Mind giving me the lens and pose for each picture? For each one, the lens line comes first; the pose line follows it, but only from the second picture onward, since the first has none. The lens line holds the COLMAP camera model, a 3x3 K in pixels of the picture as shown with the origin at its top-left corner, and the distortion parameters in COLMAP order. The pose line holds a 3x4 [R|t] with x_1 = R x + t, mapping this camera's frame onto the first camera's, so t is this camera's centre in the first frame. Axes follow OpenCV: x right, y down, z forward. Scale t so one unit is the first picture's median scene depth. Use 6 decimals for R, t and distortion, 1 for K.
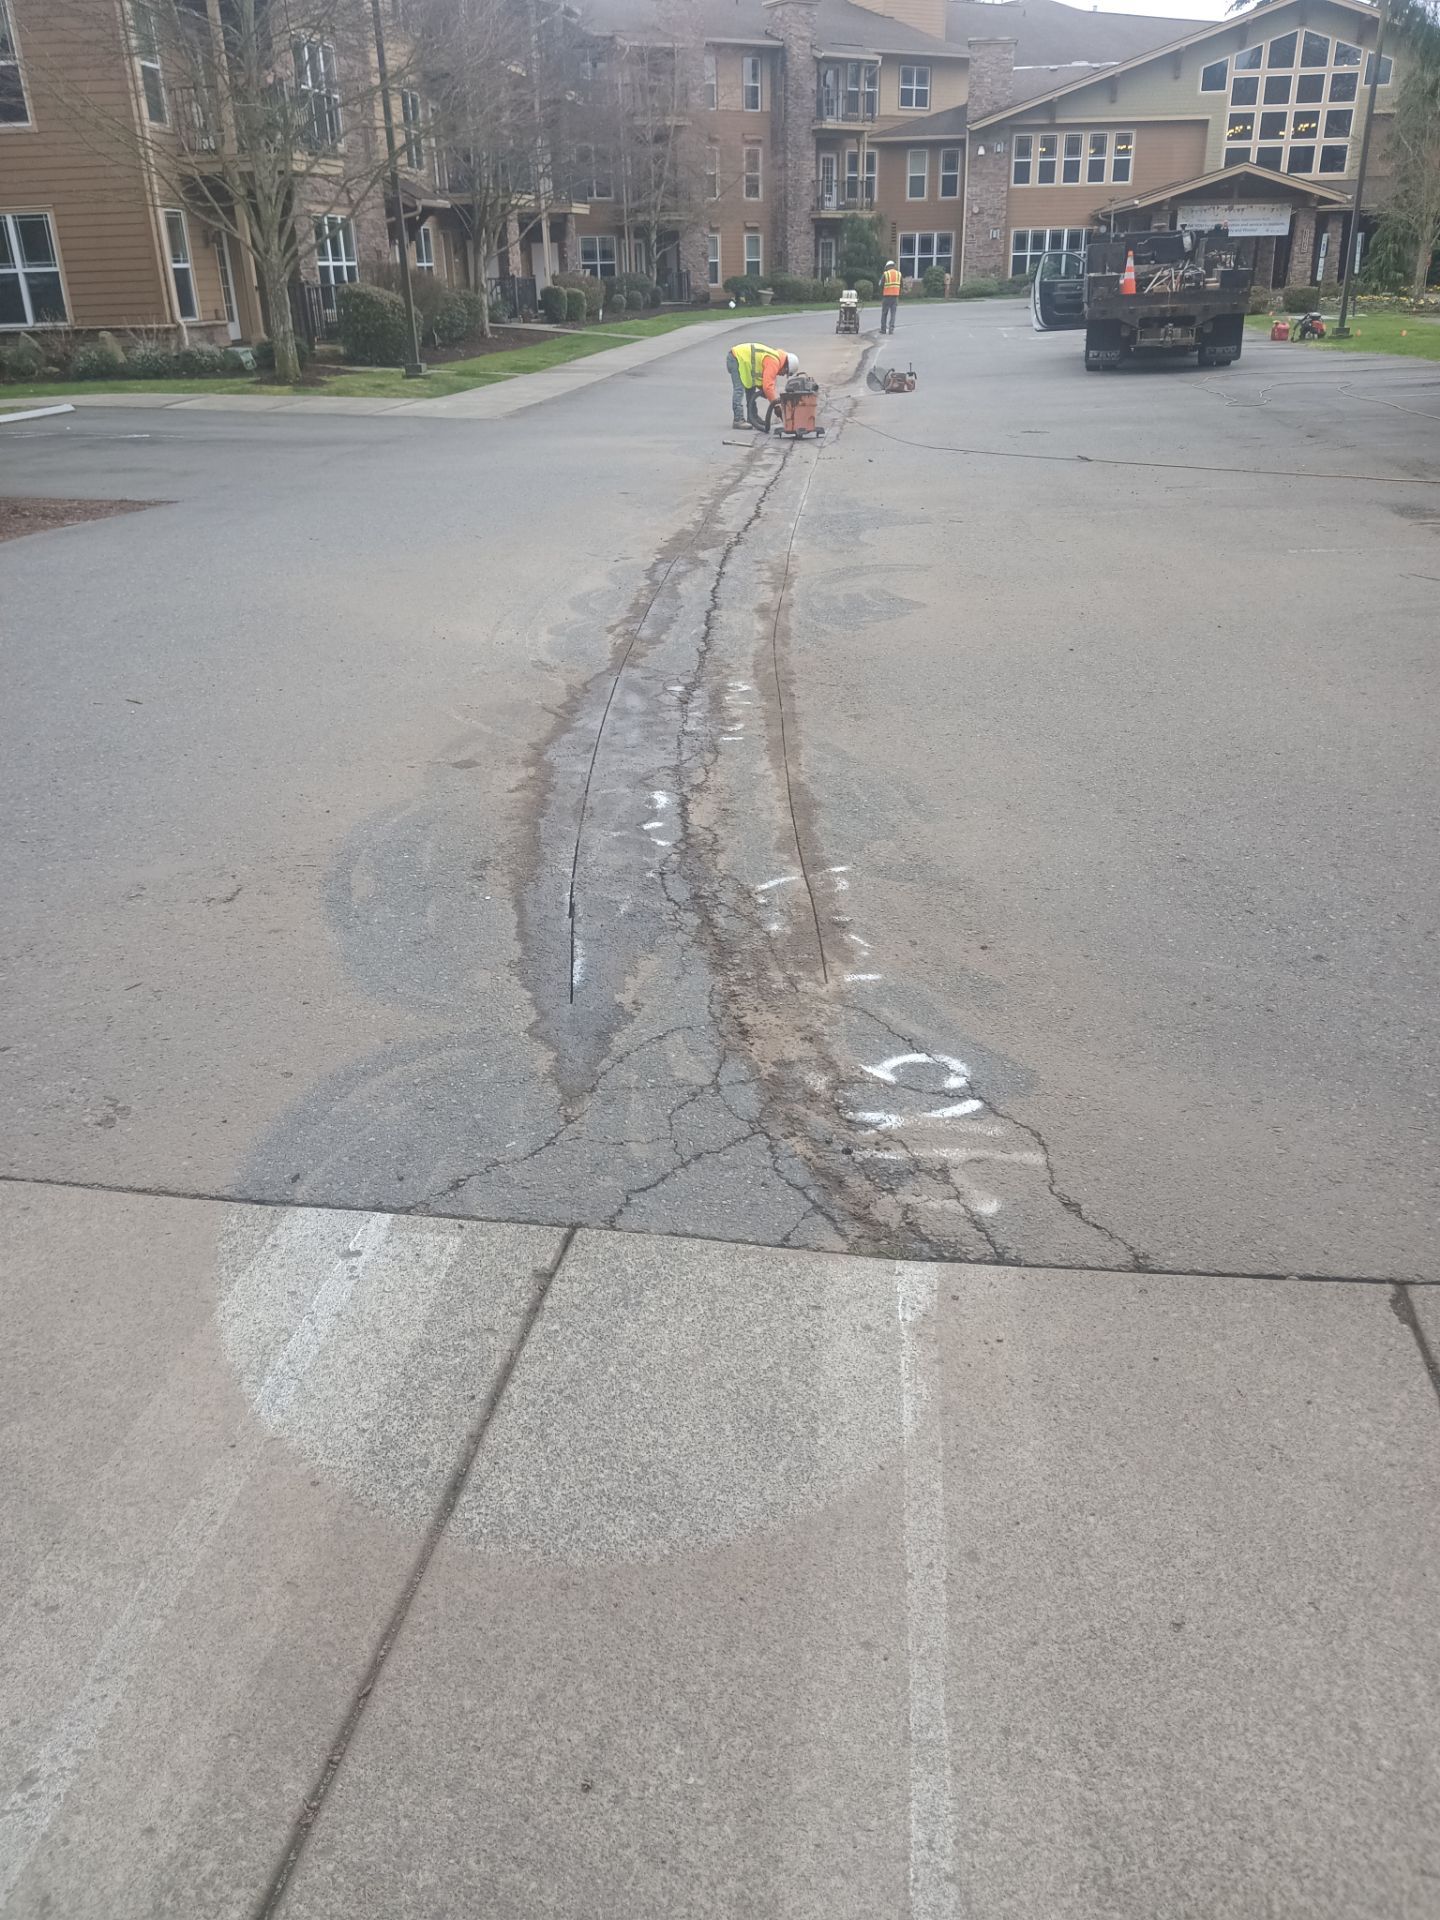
lens RADIAL K [[1512.8, 0, 720.0], [0, 1512.8, 960.0], [0, 0, 1]] dist [-0.015910, -0.000514]
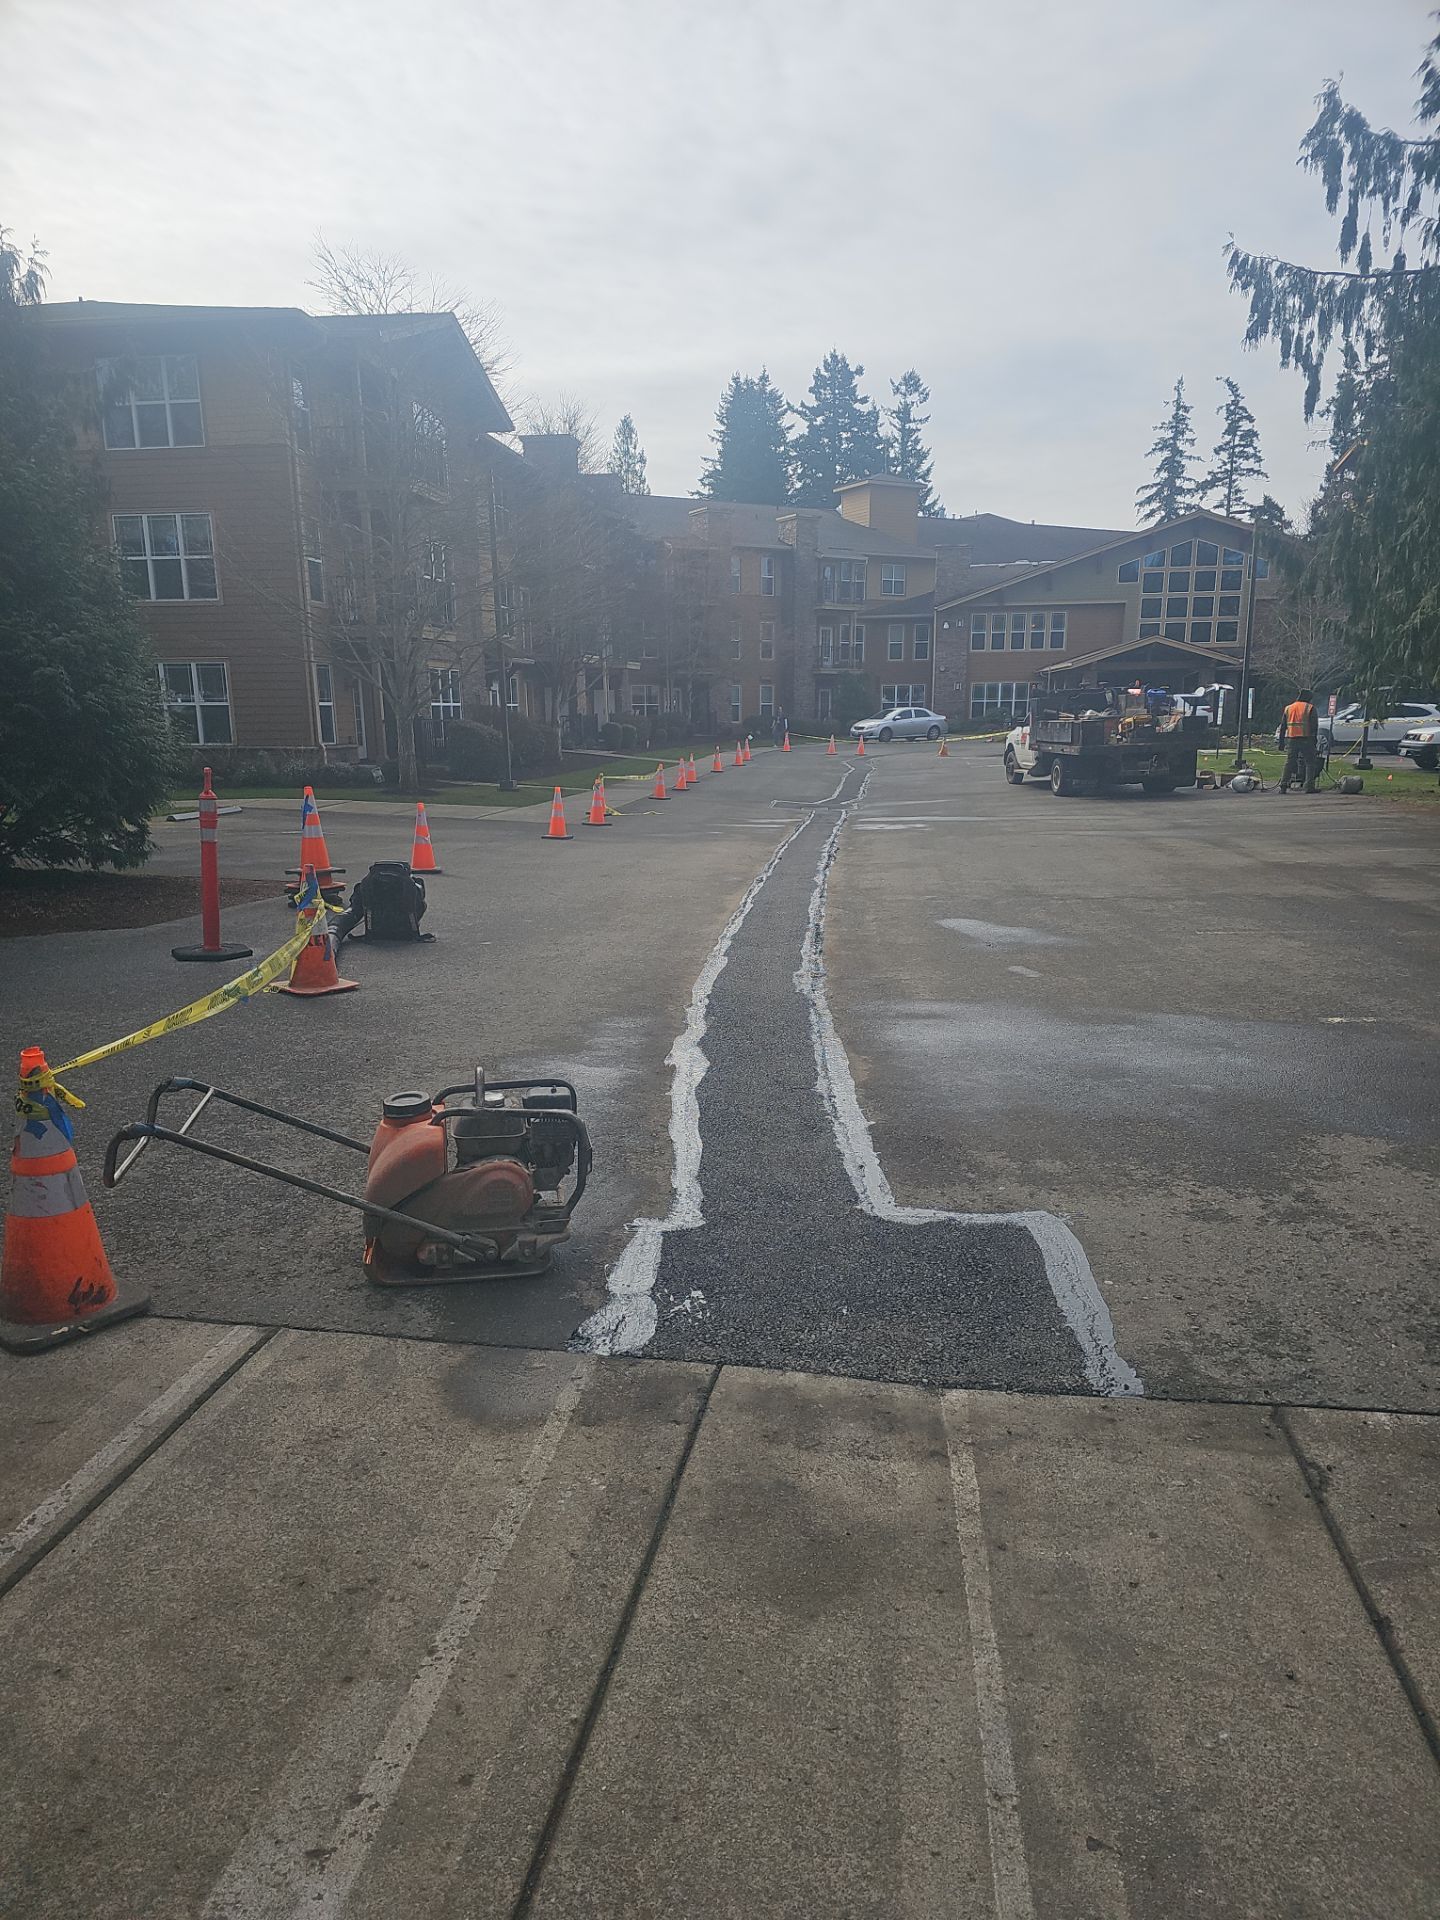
lens RADIAL K [[1295.1, 0, 720.0], [0, 1295.1, 960.0], [0, 0, 1]] dist [0.073140, -0.067151]
pose [[0.999825, 0.015622, -0.010256, -0.002662], [-0.017600, 0.971661, -0.235724, 0.002711], [0.006283, 0.235864, 0.971766, -0.010409]]
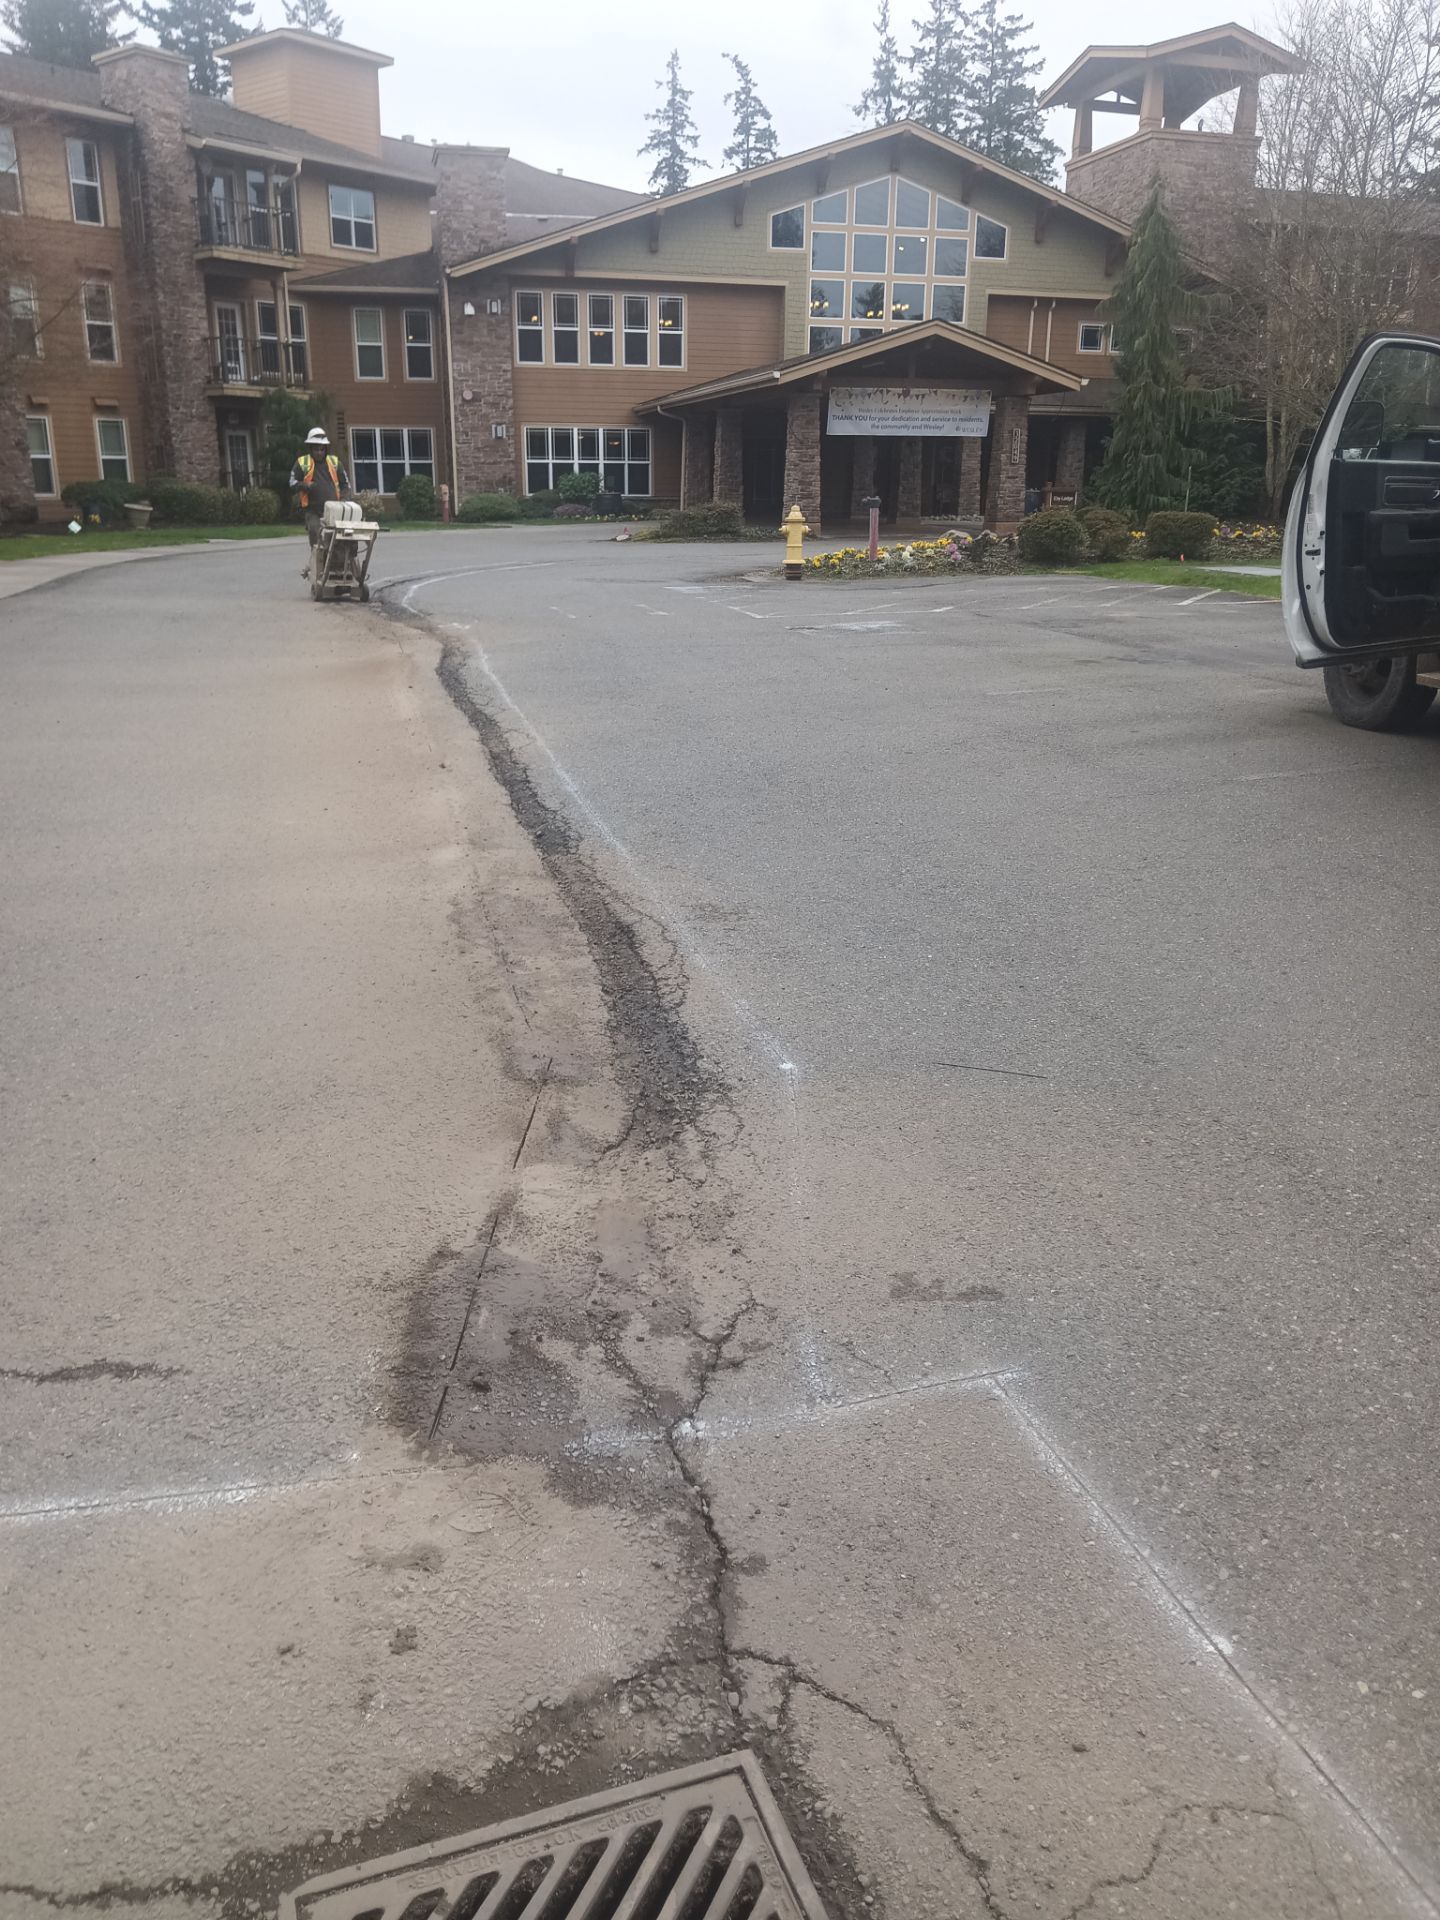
lens RADIAL K [[1495.3, 0, 750.1], [0, 1495.3, 962.6], [0, 0, 1]] dist [-0.008642, -0.009835]
pose [[0.925113, -0.089979, 0.368877, 0.020124], [0.136252, 0.985479, -0.101324, -0.173201], [-0.354403, 0.143997, 0.923939, 0.396039]]
